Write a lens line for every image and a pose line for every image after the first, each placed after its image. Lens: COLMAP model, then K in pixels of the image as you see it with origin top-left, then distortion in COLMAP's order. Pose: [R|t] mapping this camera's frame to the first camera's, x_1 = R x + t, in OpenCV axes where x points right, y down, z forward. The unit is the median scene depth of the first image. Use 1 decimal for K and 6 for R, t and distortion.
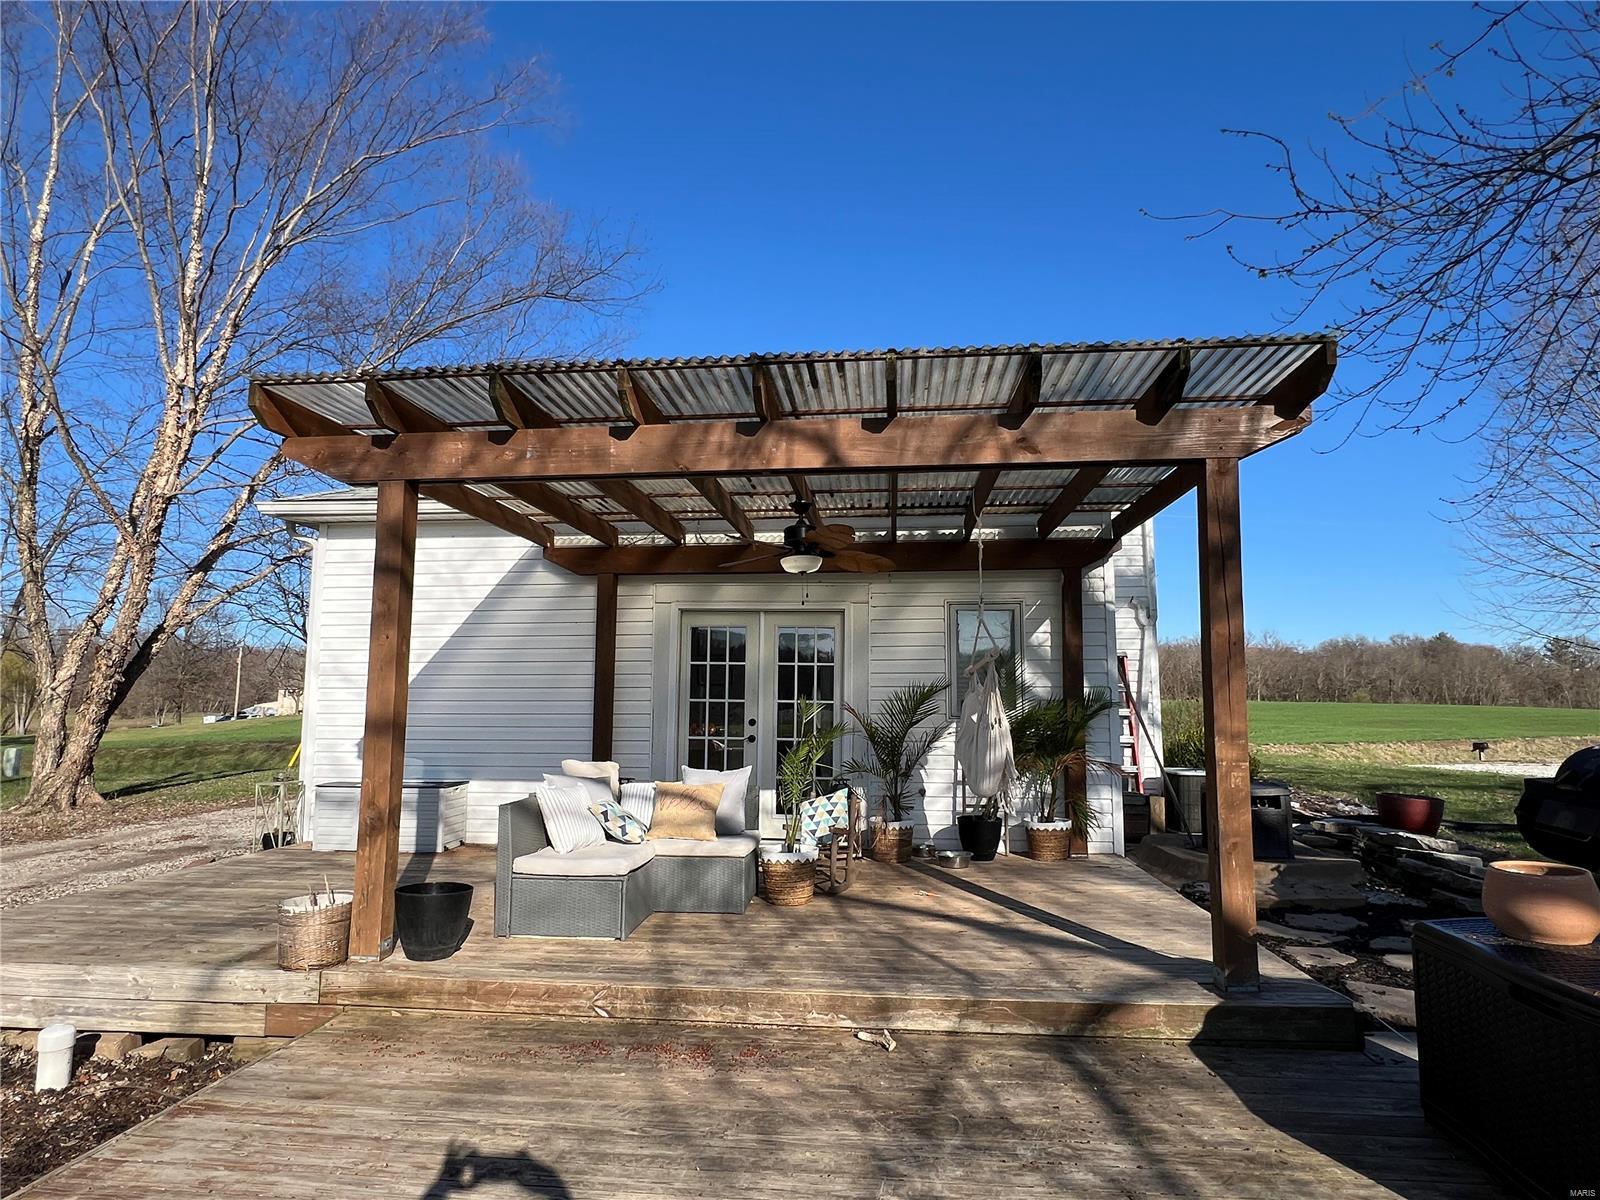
lens RADIAL K [[902.5, 0, 804.3], [0, 902.5, 600.6], [0, 0, 1]] dist [-0.003298, 0.000089]
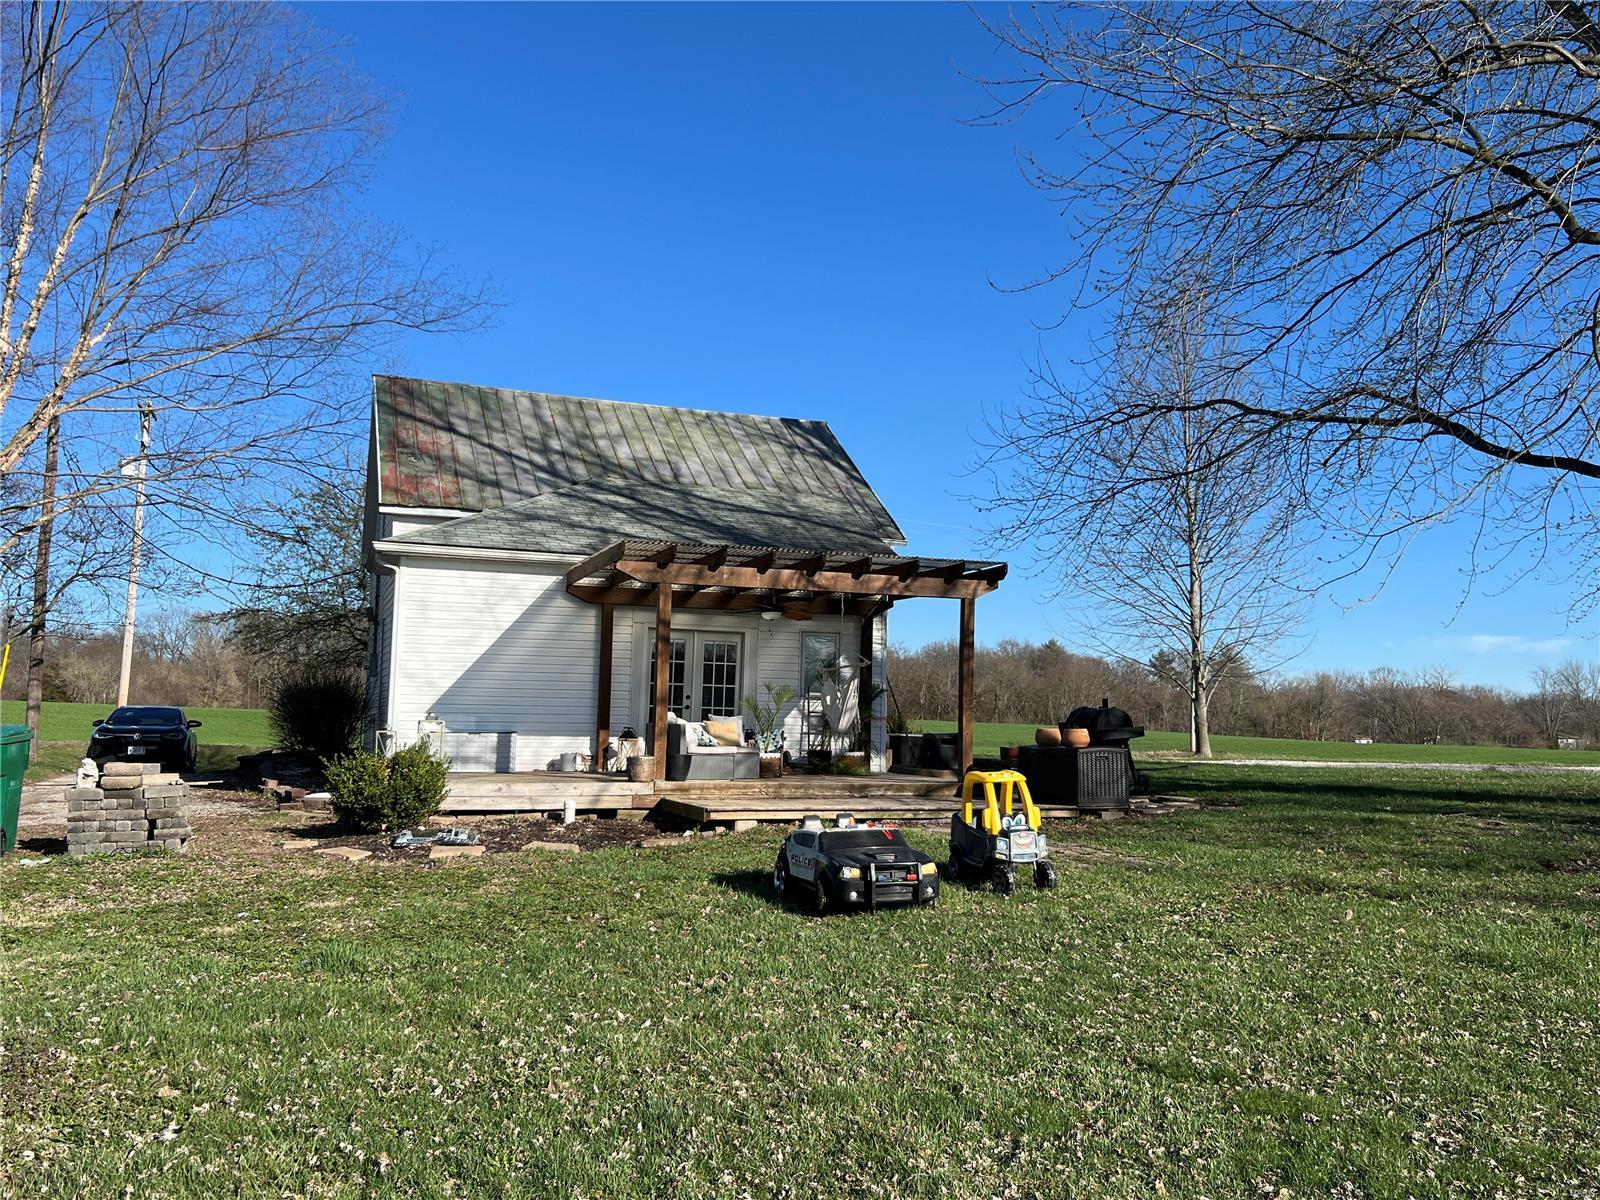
lens RADIAL K [[1342.3, 0, 802.5], [0, 1342.3, 598.2], [0, 0, 1]] dist [0.014972, 0.001097]
pose [[0.907507, 0.052290, 0.416769, -0.903366], [-0.062325, 0.998001, 0.010498, -0.087069], [-0.415387, -0.035503, 0.908952, -1.330346]]
